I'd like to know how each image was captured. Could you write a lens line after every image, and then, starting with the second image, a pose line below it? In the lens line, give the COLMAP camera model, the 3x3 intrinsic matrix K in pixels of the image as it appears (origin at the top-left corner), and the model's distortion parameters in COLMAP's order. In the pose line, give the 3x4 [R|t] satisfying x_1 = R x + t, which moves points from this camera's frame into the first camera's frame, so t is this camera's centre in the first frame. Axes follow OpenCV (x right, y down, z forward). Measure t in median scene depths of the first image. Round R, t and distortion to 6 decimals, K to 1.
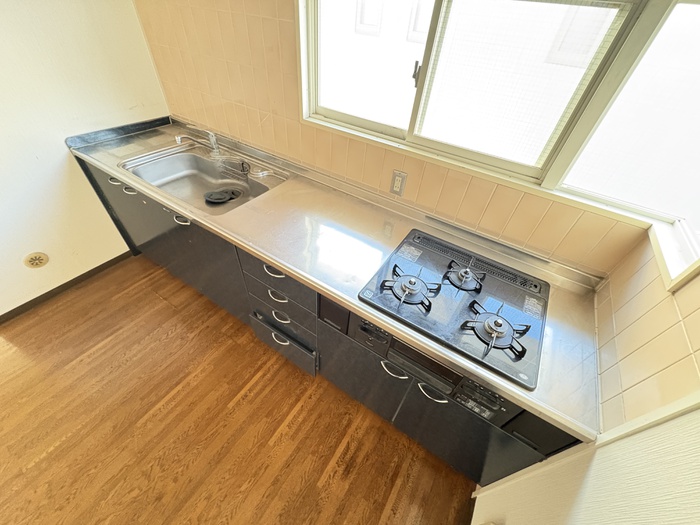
lens RADIAL K [[278.8, 0, 349.1], [0, 278.8, 261.8], [0, 0, 1]] dist [-0.000536, -0.000155]
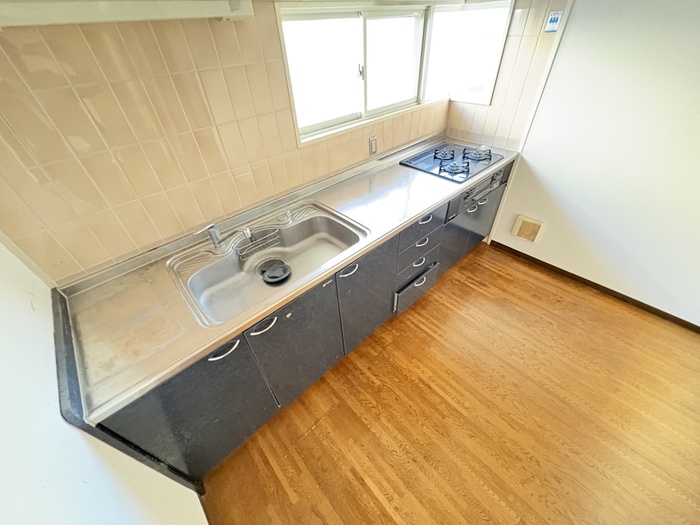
lens RADIAL K [[278.8, 0, 349.1], [0, 278.8, 261.8], [0, 0, 1]] dist [-0.000536, -0.000155]
pose [[0.256147, -0.691626, 0.675309, -1.120028], [0.706651, 0.610669, 0.357389, -0.466443], [-0.659570, 0.385663, 0.645160, 0.344216]]
